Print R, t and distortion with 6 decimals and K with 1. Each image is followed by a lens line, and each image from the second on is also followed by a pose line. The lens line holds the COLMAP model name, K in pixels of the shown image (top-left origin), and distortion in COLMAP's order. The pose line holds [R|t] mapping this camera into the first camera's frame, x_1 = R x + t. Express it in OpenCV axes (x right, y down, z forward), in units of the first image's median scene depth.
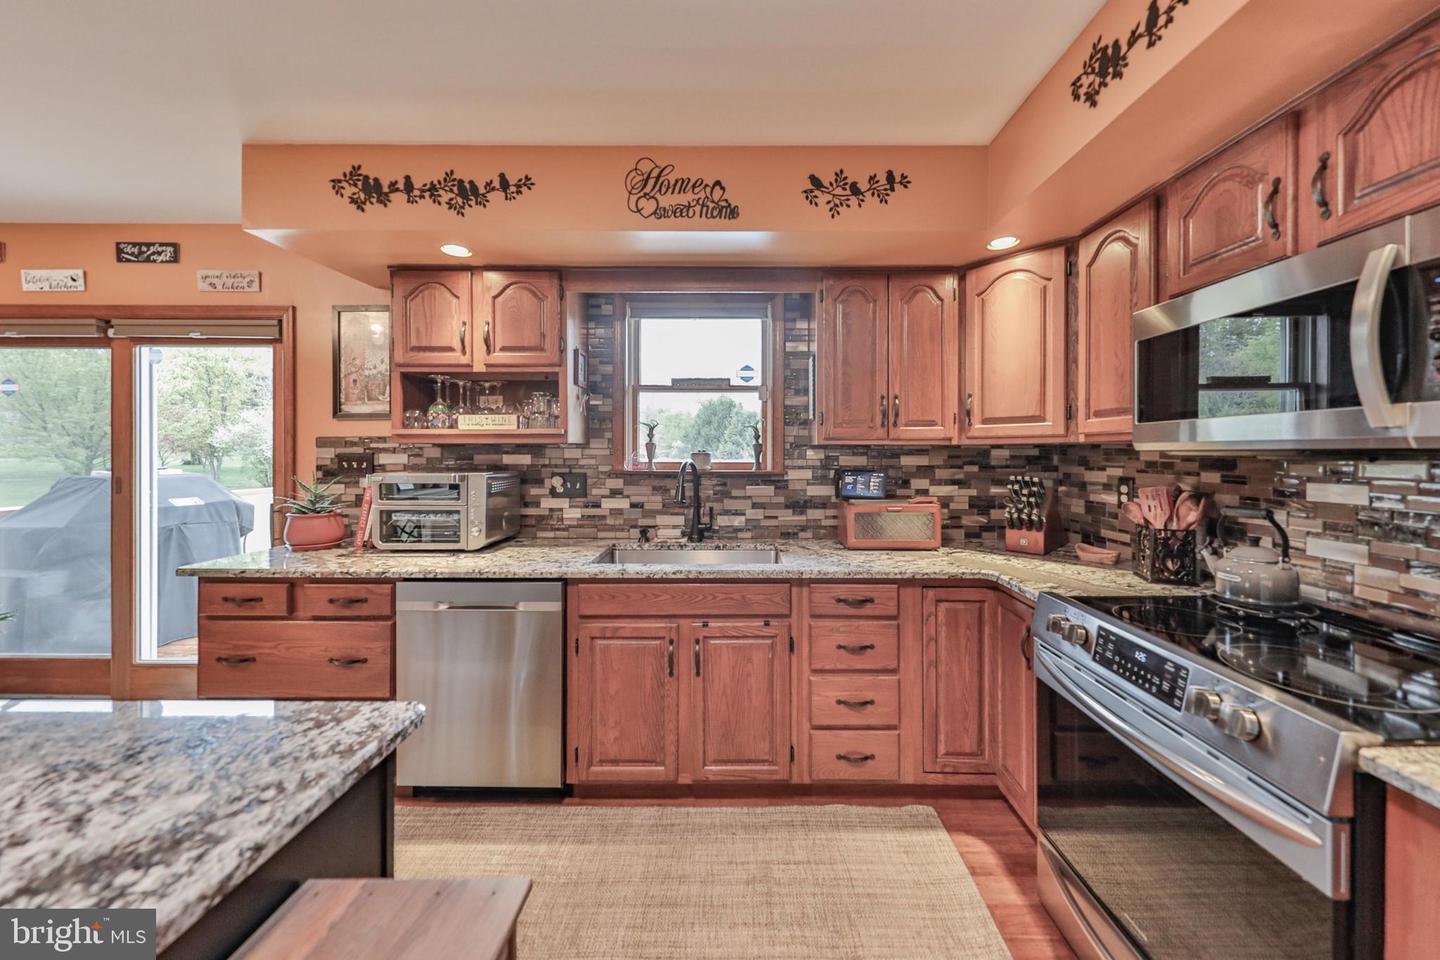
lens RADIAL K [[506.1, 0, 740.2], [0, 506.1, 452.4], [0, 0, 1]] dist [0.016467, -0.006076]
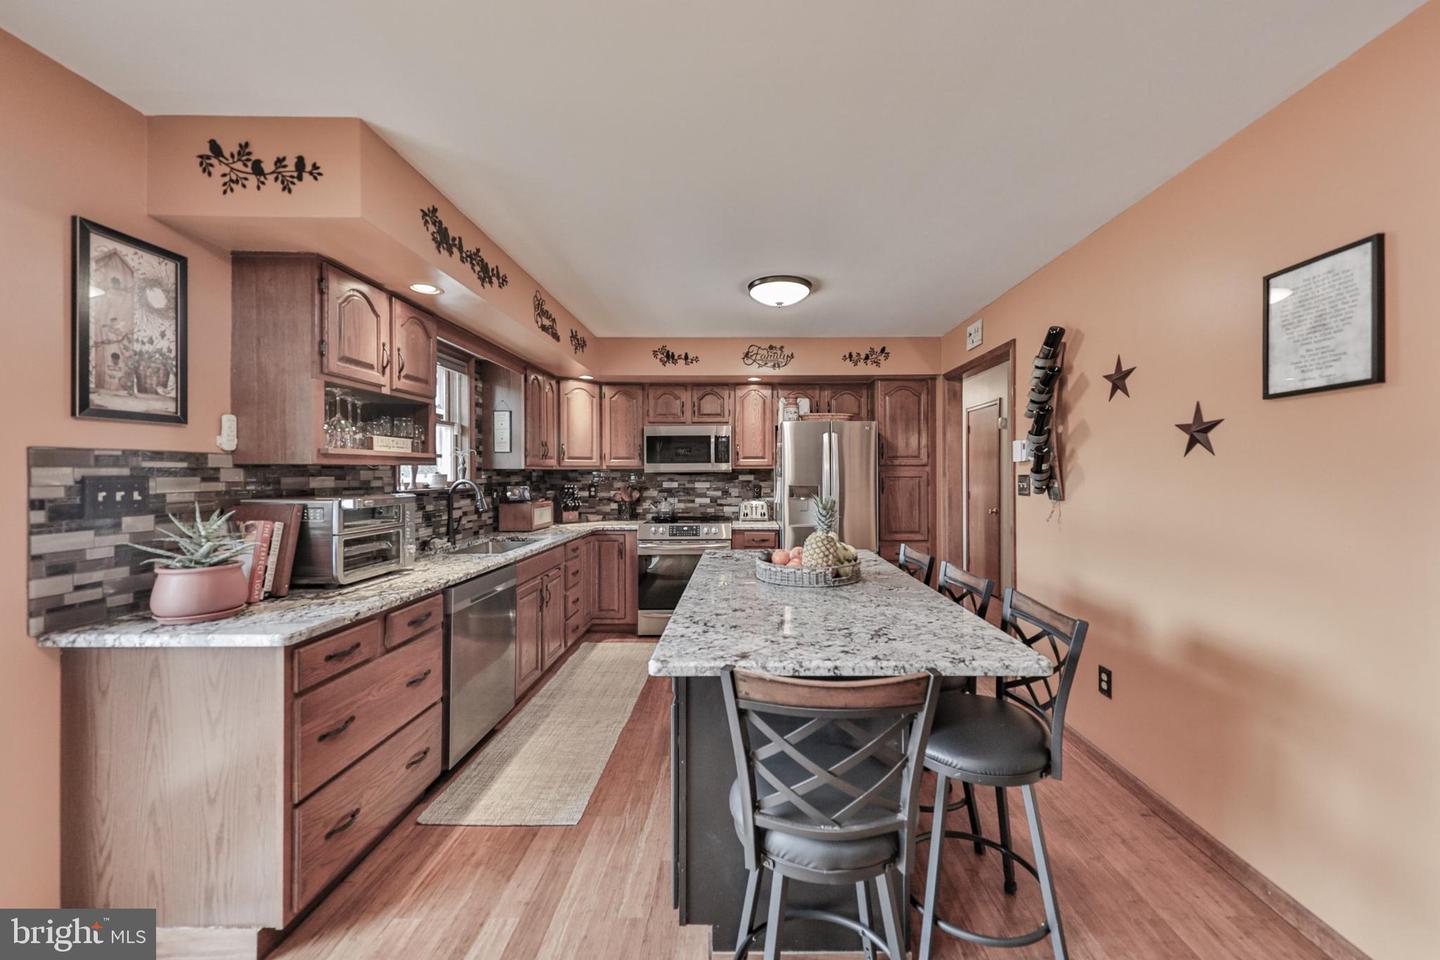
lens RADIAL K [[530.7, 0, 742.7], [0, 530.7, 474.0], [0, 0, 1]] dist [0.001895, -0.000147]
pose [[-0.001399, -0.002499, 0.999996, -1.541133], [0.003152, 0.999992, 0.002503, -0.001096], [-0.999994, 0.003155, -0.001391, 0.294141]]
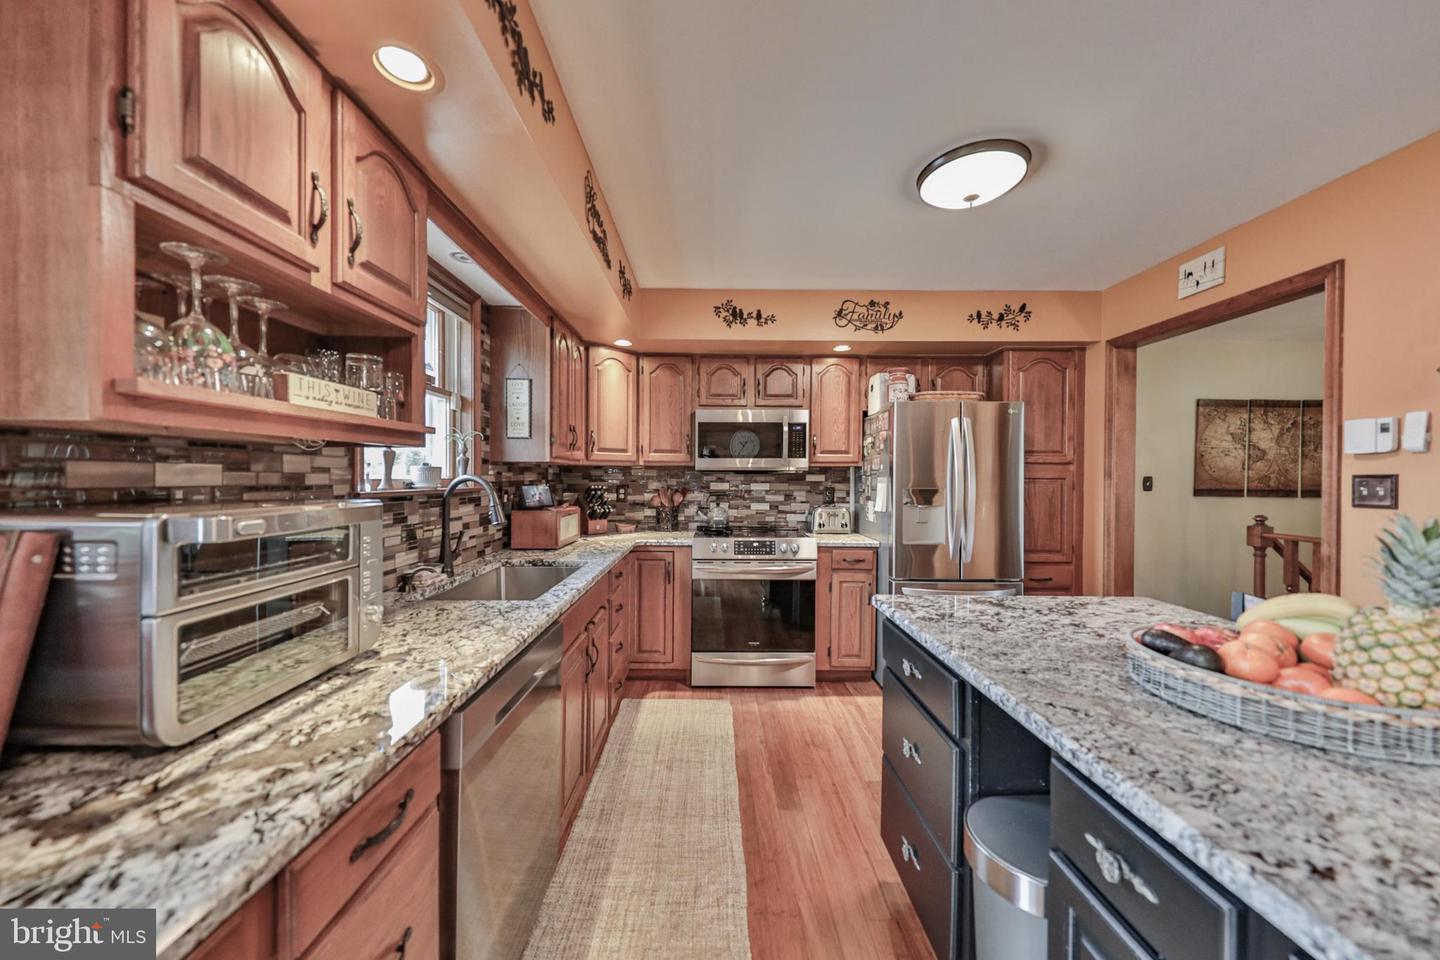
lens RADIAL K [[501.5, 0, 712.5], [0, 501.5, 479.3], [0, 0, 1]] dist [0.005699, -0.000168]
pose [[-0.001869, -0.007407, 0.999971, -0.975114], [-0.005211, 0.999959, 0.007397, 0.013708], [-0.999985, -0.005197, -0.001908, 0.623863]]
